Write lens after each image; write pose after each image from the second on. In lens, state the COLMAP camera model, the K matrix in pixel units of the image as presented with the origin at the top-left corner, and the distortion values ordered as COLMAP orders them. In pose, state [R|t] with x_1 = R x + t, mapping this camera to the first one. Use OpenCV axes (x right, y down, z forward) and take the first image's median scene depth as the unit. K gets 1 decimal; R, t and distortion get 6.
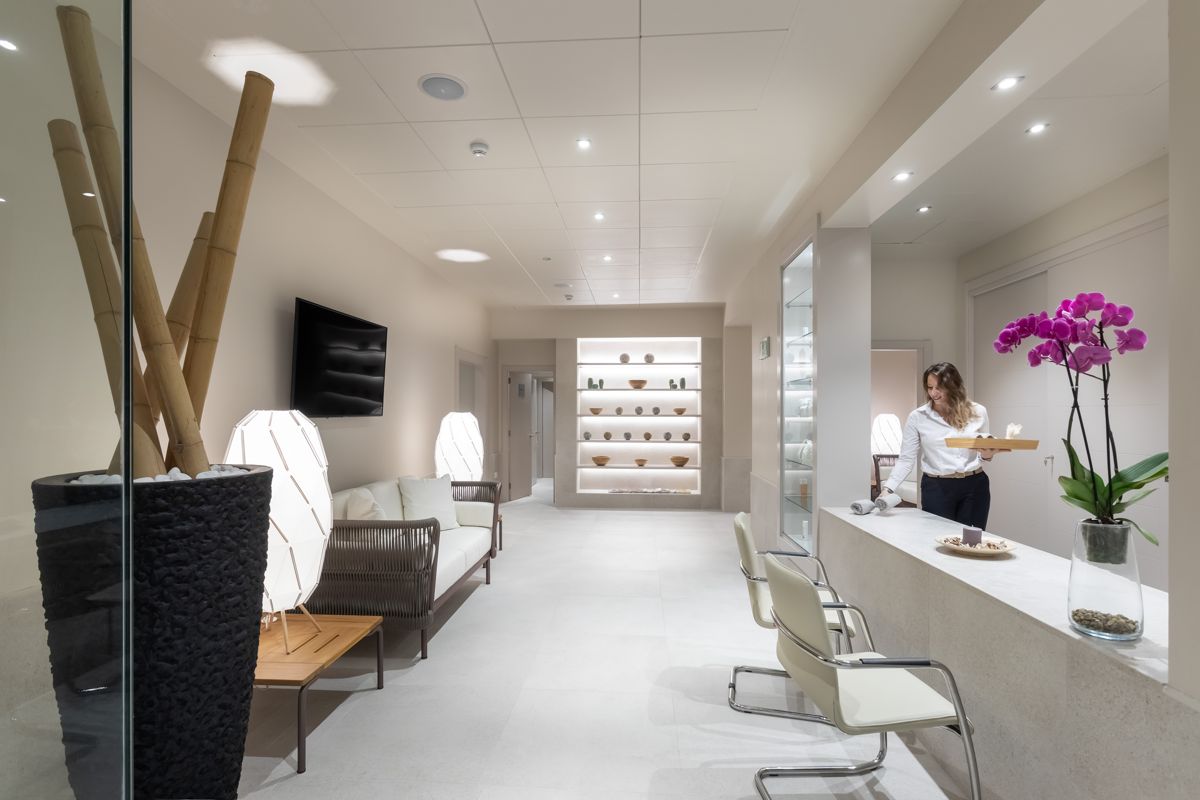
lens RADIAL K [[591.5, 0, 601.6], [0, 591.5, 408.6], [0, 0, 1]] dist [0.000362, 0.000012]
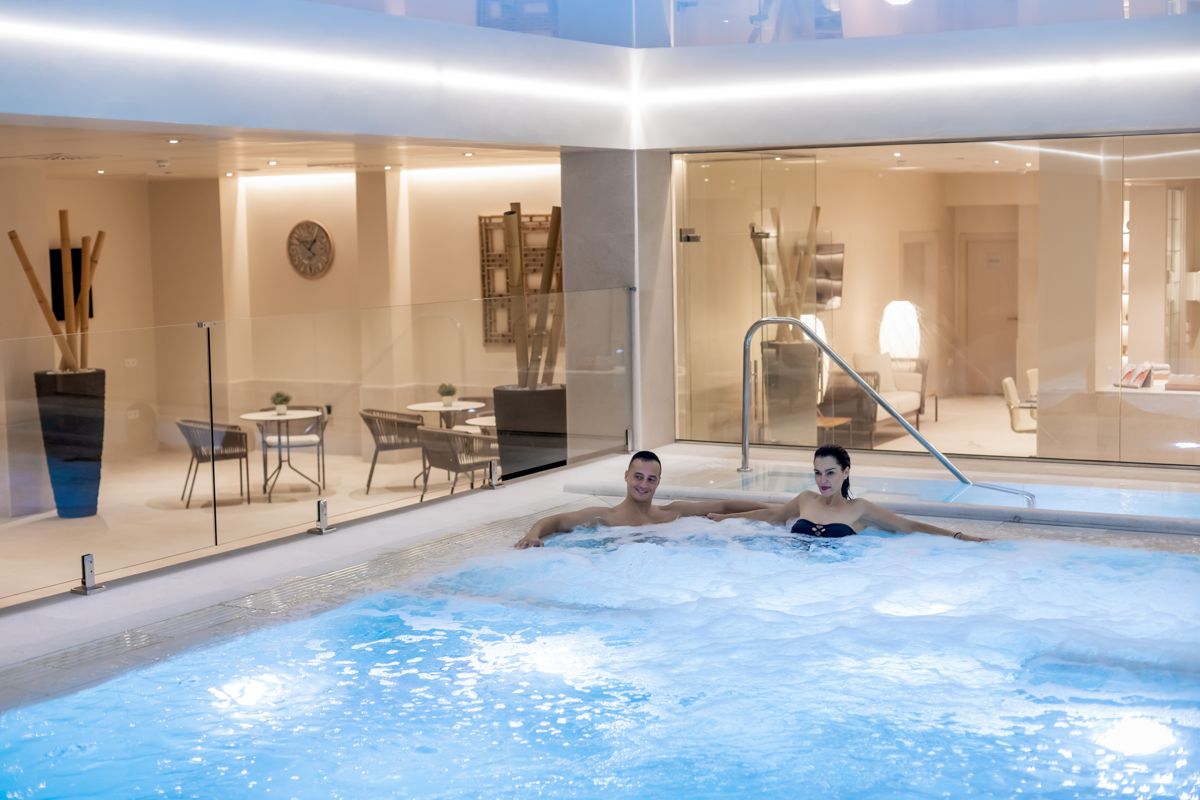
lens RADIAL K [[1842.6, 0, 605.6], [0, 1842.6, 399.4], [0, 0, 1]] dist [0.047575, 0.000000]
pose [[0.908354, 0.019428, -0.417751, 0.882855], [0.023388, 0.994997, 0.097129, -0.197117], [0.417548, -0.097998, 0.903355, -2.973762]]
